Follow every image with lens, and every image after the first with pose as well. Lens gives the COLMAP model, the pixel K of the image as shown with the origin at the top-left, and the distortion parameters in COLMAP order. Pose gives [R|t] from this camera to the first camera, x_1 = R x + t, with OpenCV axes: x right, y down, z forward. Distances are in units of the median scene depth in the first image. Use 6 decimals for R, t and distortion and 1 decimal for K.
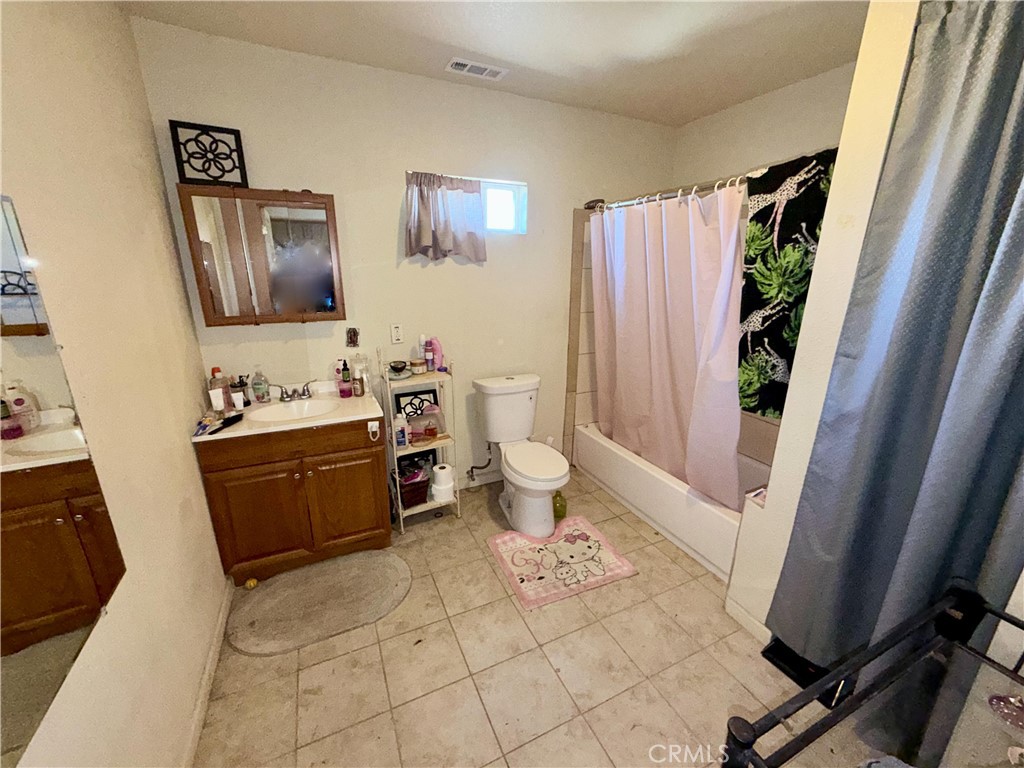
lens RADIAL K [[410.4, 0, 510.9], [0, 410.4, 388.3], [0, 0, 1]] dist [-0.001440, 0.000559]
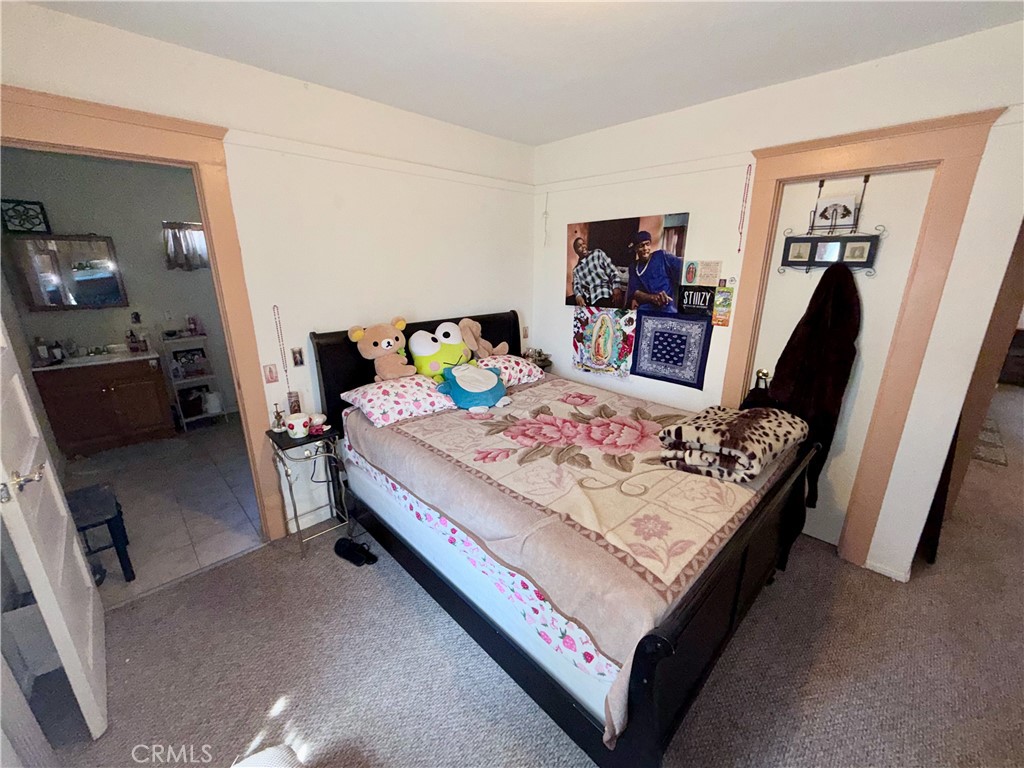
lens RADIAL K [[410.4, 0, 511.4], [0, 410.4, 384.5], [0, 0, 1]] dist [-0.001440, 0.000559]
pose [[0.945007, -0.096574, 0.312468, 0.548261], [0.096426, 0.995212, 0.015965, 0.287032], [-0.312514, 0.015043, 0.949794, -1.141043]]
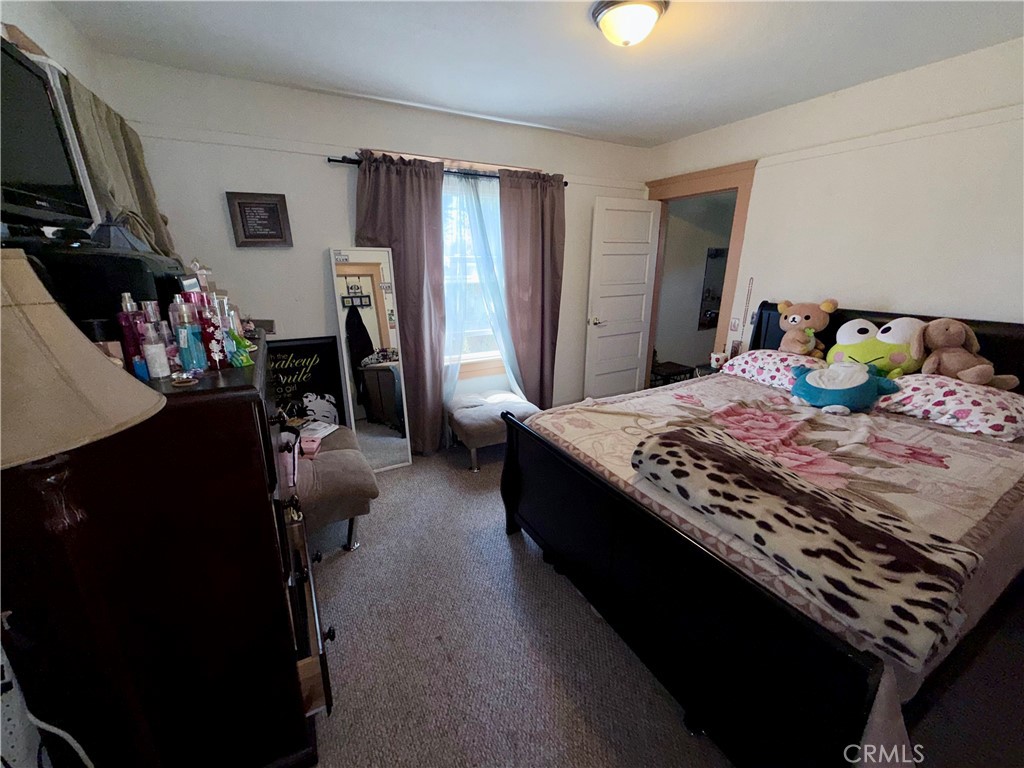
lens RADIAL K [[410.4, 0, 510.6], [0, 410.4, 382.4], [0, 0, 1]] dist [-0.001440, 0.000559]
pose [[0.058735, 0.282753, -0.957393, 3.025573], [-0.280873, 0.924986, 0.255951, 0.230543], [0.957946, 0.253873, 0.133747, -0.654557]]
